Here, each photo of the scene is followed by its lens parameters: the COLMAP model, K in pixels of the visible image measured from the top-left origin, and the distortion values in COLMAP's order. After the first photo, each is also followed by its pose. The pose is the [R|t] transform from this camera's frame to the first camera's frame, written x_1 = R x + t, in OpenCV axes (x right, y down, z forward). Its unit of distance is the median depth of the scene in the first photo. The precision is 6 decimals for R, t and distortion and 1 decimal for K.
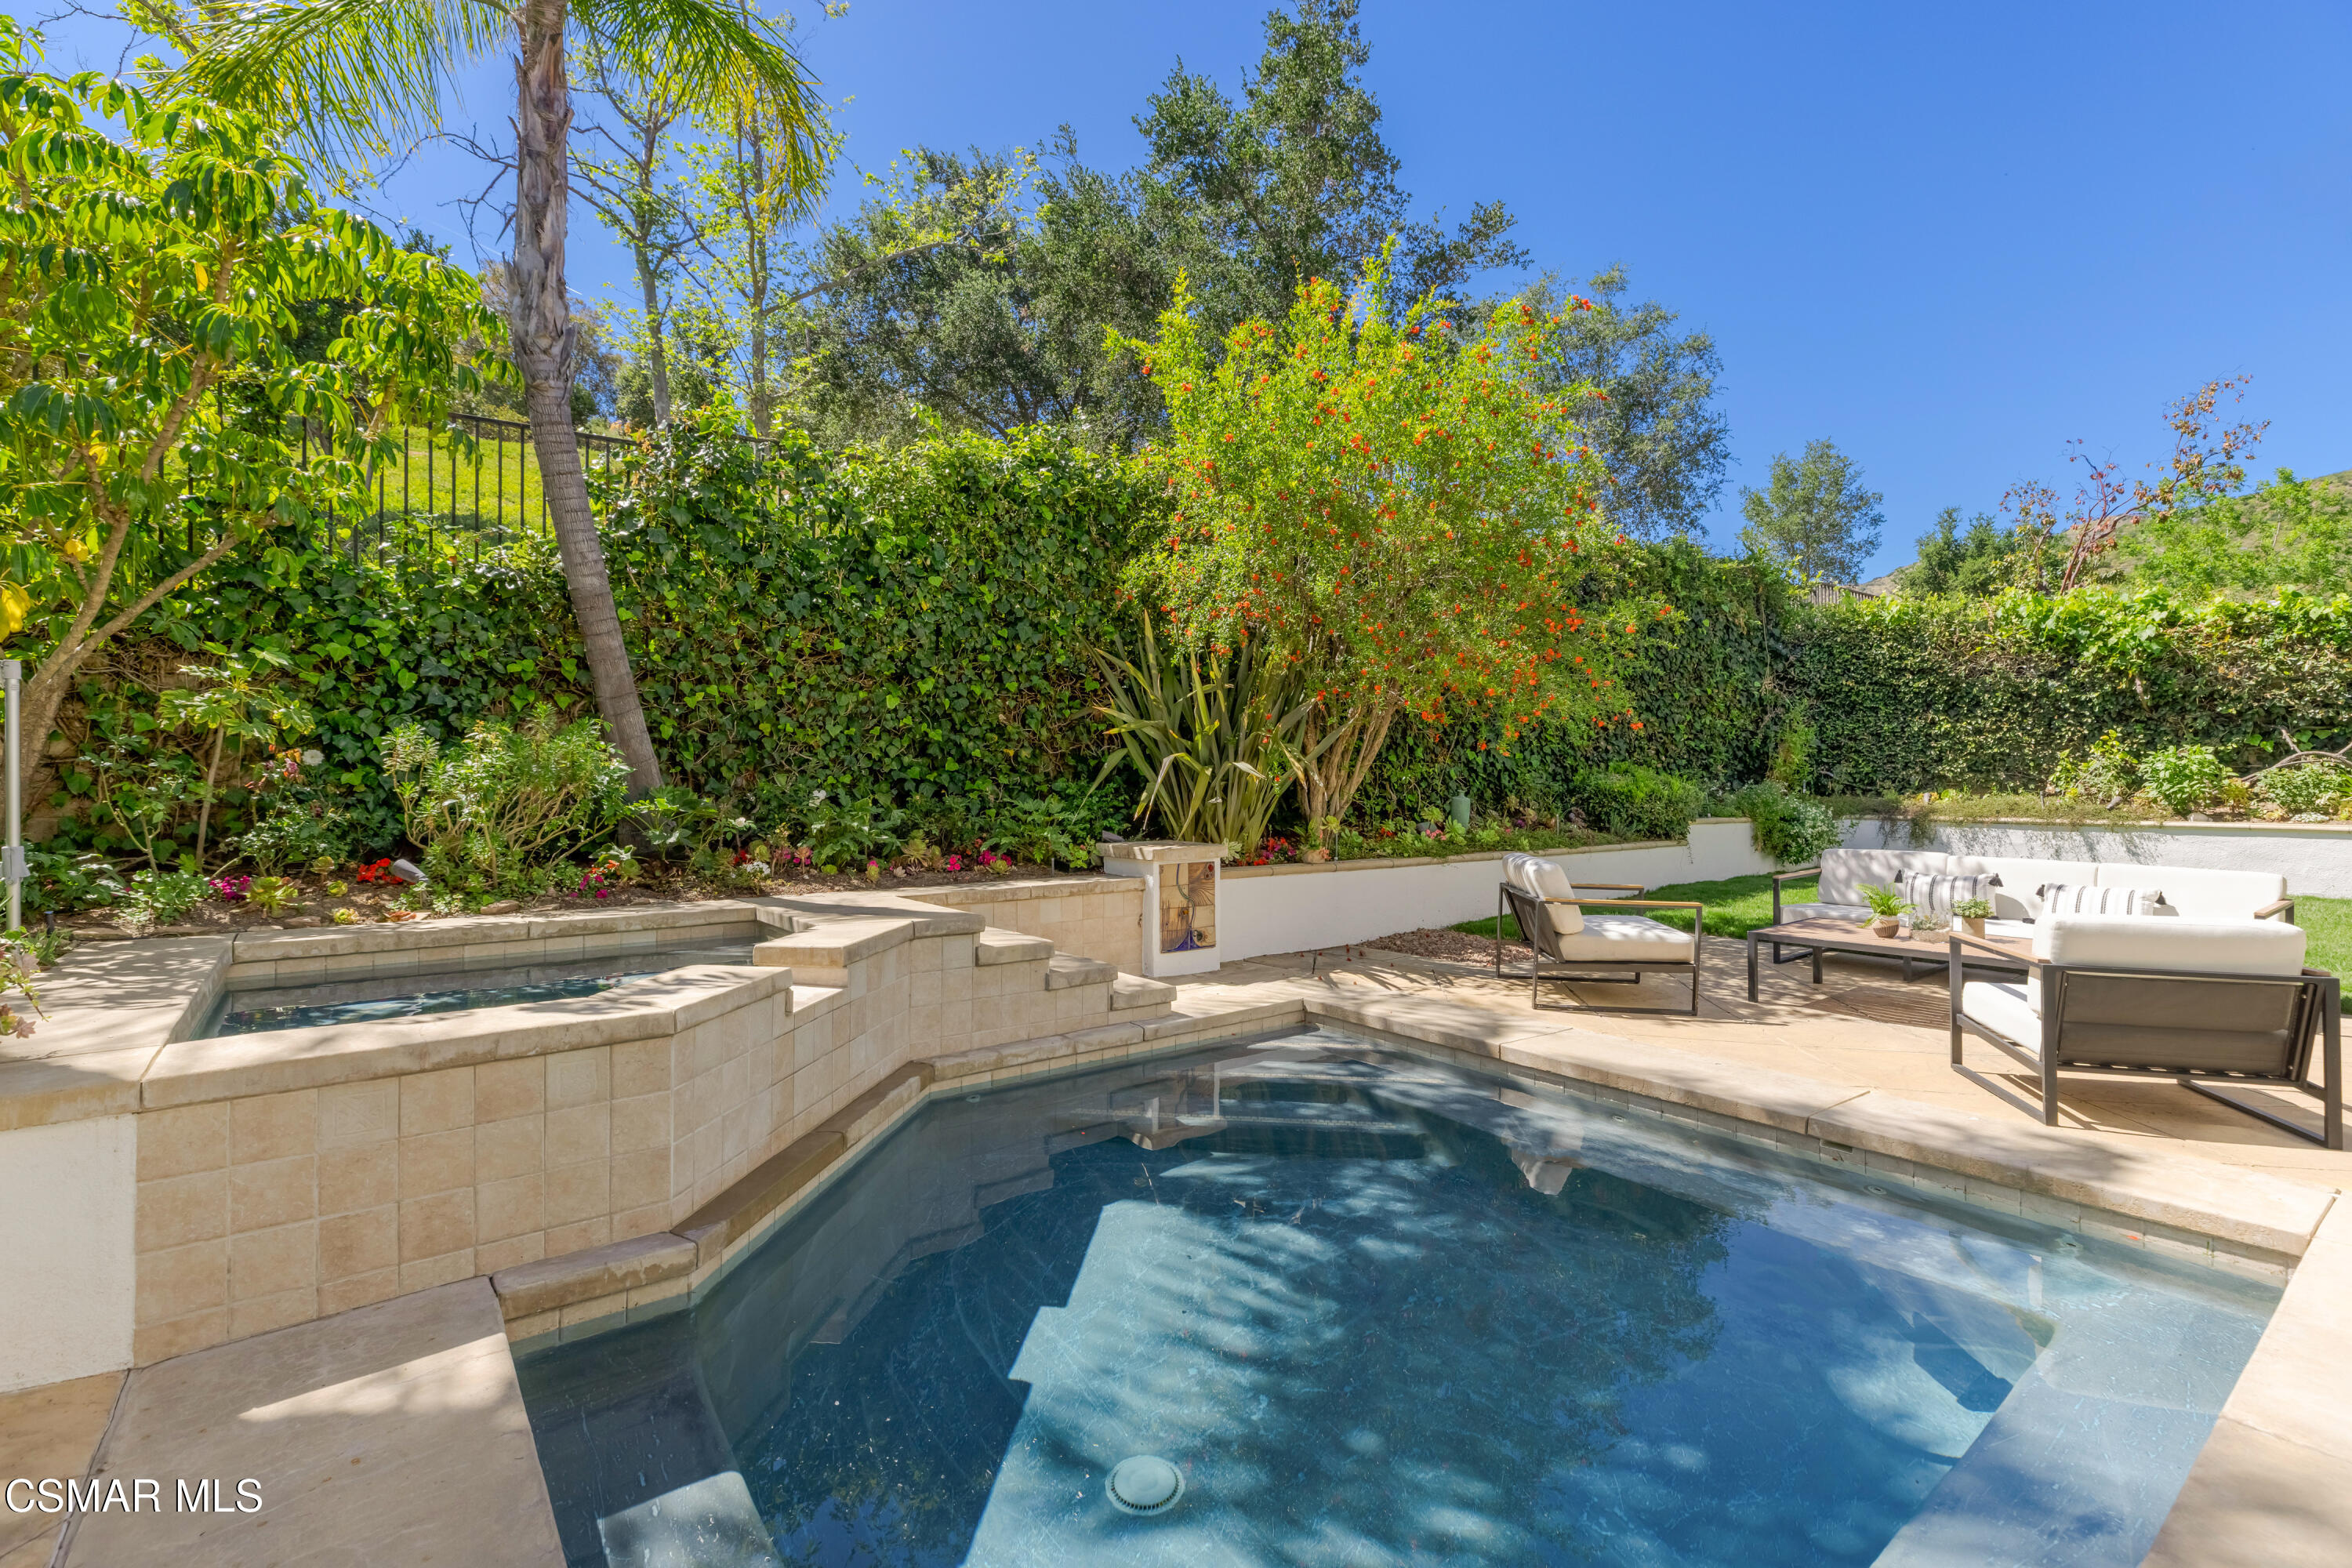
lens RADIAL K [[1061.9, 0, 1203.3], [0, 1061.9, 779.3], [0, 0, 1]] dist [0.012817, -0.000972]
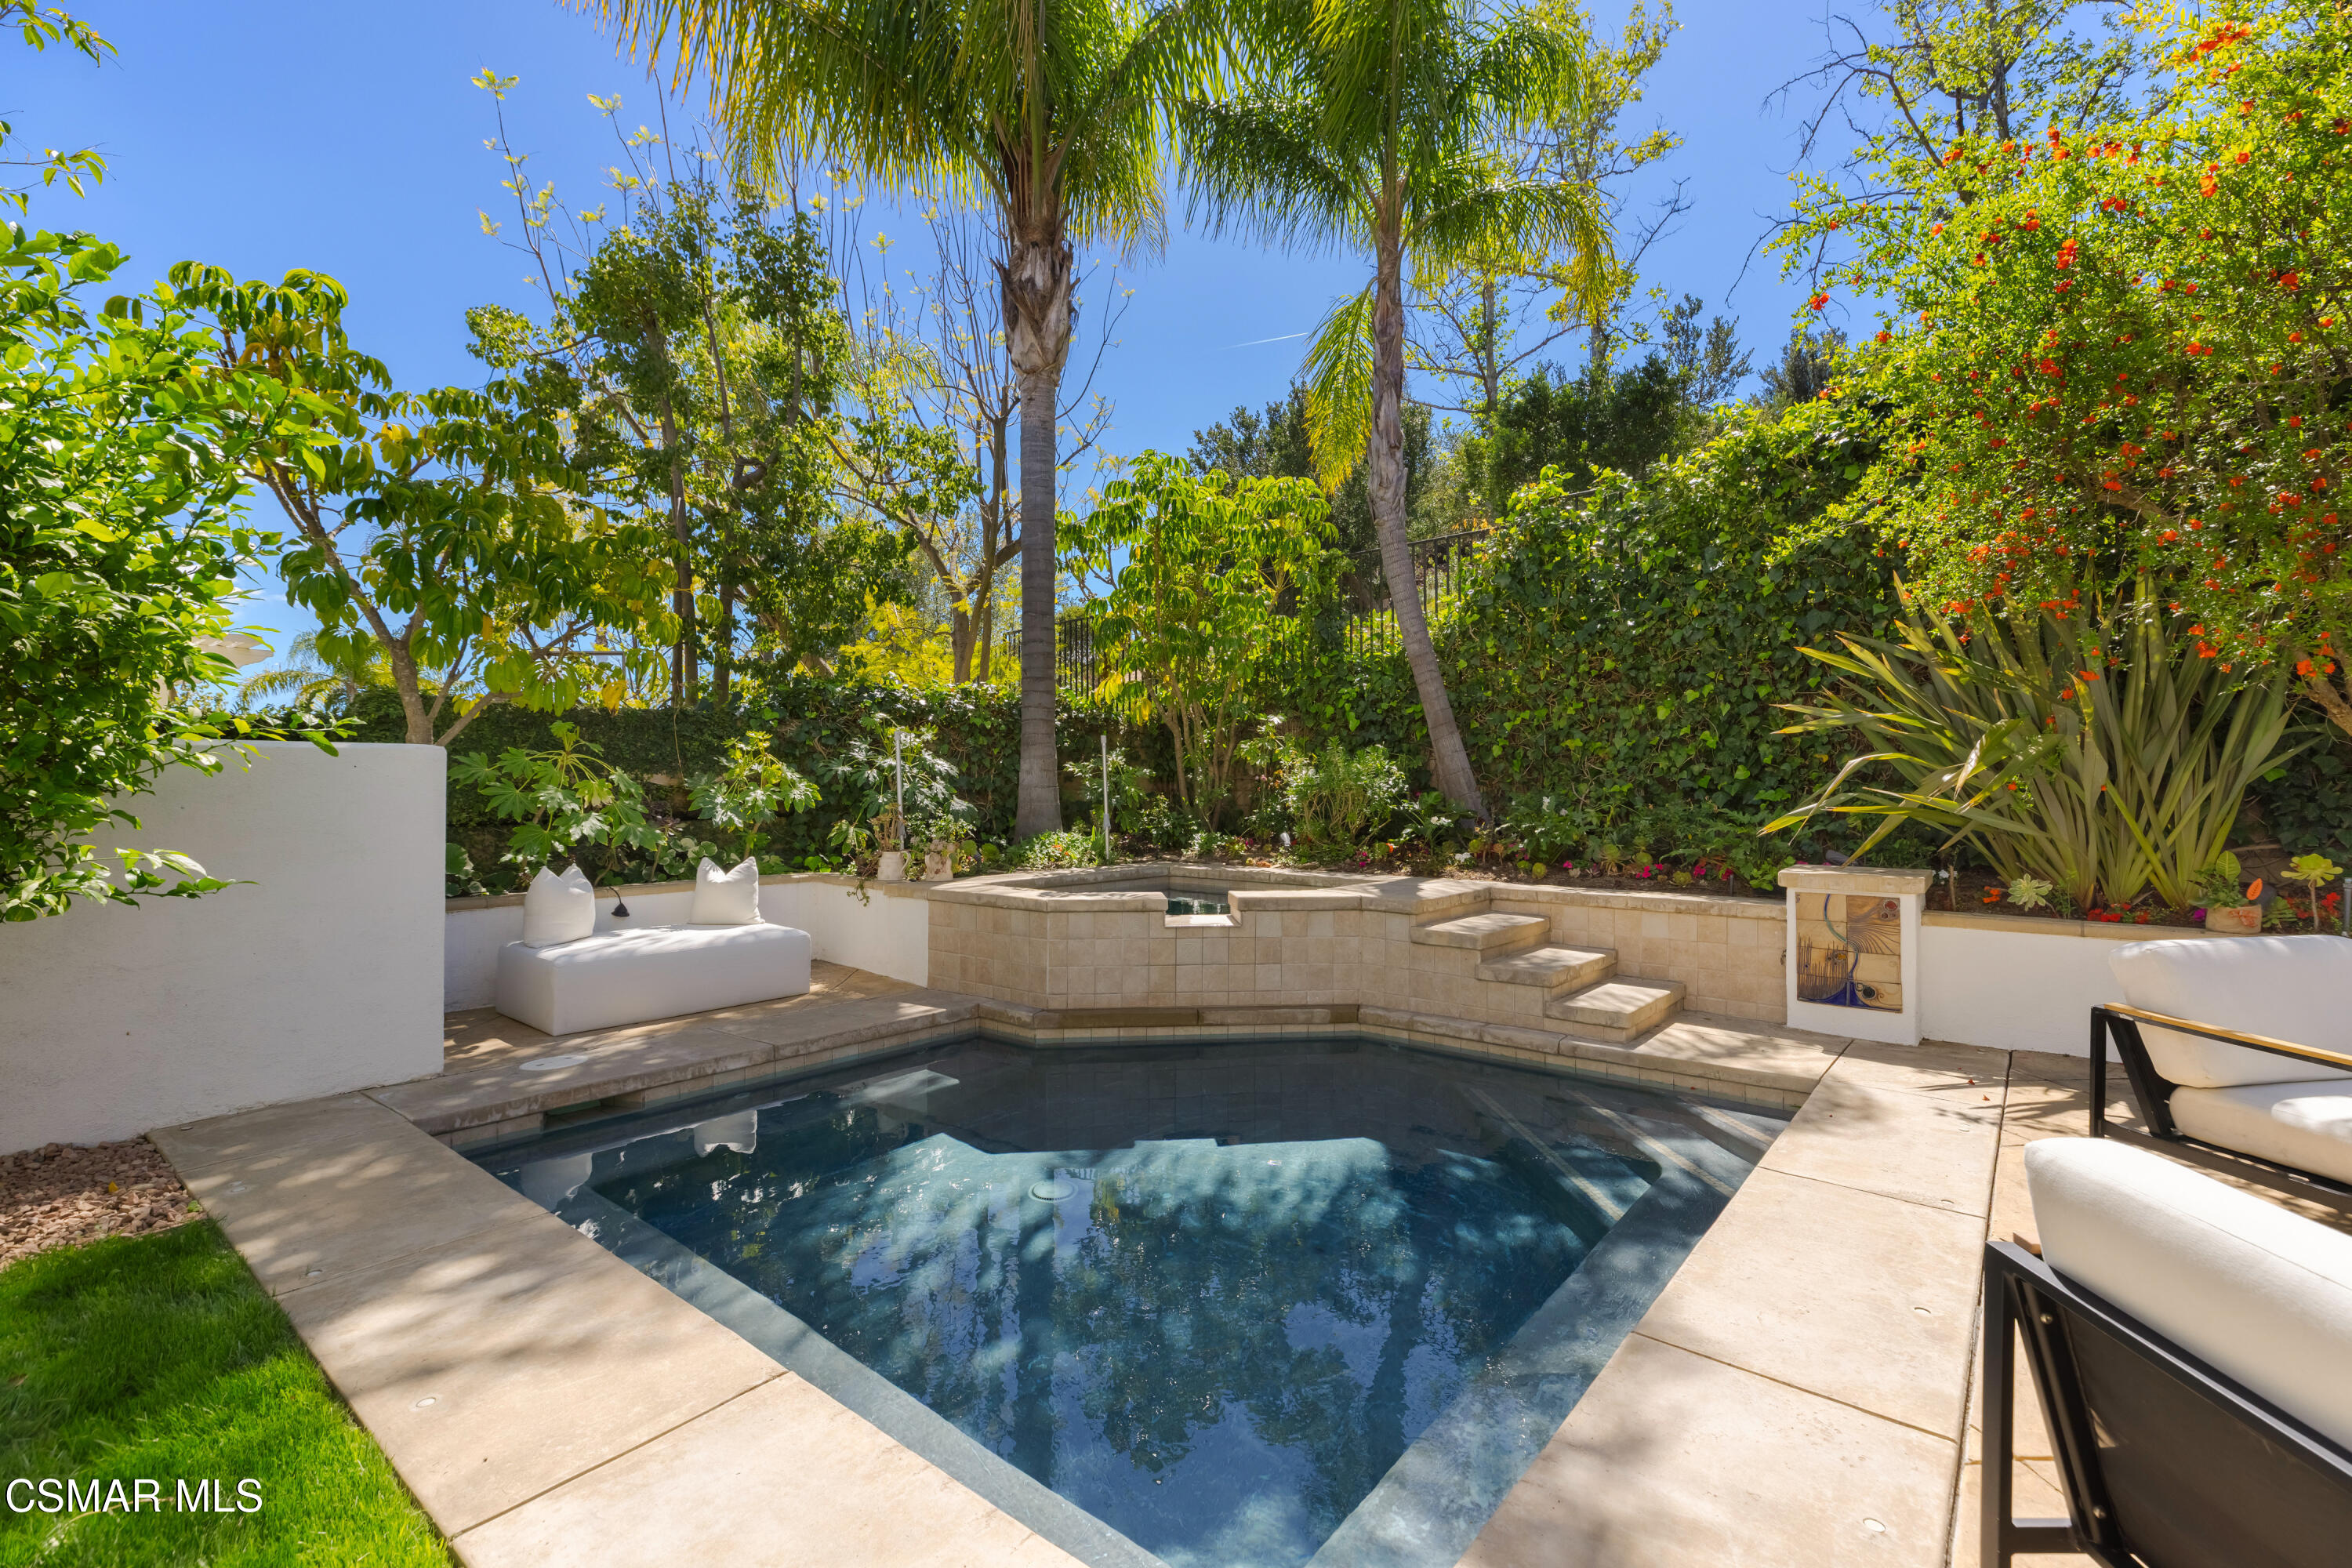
lens RADIAL K [[1061.9, 0, 1203.3], [0, 1061.9, 779.3], [0, 0, 1]] dist [0.012817, -0.000972]
pose [[0.213481, -0.005855, -0.976930, 0.662857], [0.000085, 0.999982, -0.005974, -0.002743], [0.976947, 0.001192, 0.213478, 0.367012]]
